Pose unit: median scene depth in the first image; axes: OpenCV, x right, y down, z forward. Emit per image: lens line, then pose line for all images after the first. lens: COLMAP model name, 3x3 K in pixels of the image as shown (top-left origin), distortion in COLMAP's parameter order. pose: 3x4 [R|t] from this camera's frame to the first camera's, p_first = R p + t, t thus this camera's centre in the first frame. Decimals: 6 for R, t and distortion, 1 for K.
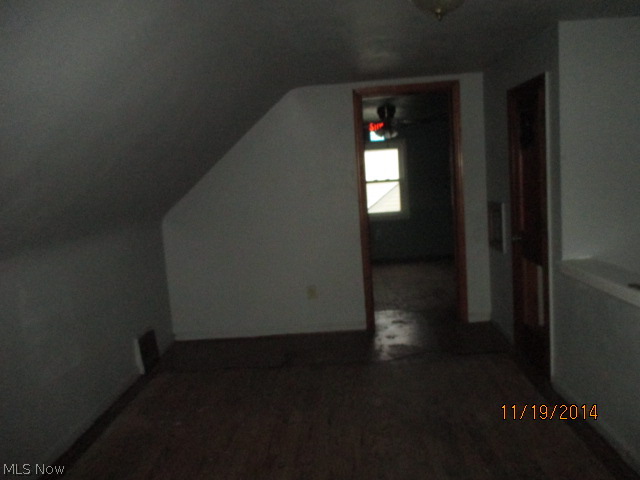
lens RADIAL K [[537.7, 0, 320.0], [0, 537.7, 240.0], [0, 0, 1]] dist [-0.002979, 0.001034]
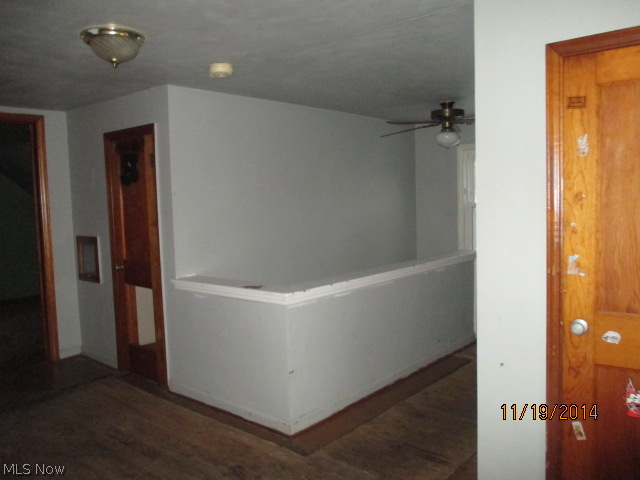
lens RADIAL K [[537.7, 0, 320.0], [0, 537.7, 240.0], [0, 0, 1]] dist [-0.002979, 0.001034]
pose [[0.662425, -0.013611, 0.749004, -0.181649], [0.075813, 0.995920, -0.048952, 0.026042], [-0.745282, 0.089211, 0.660754, -0.031104]]
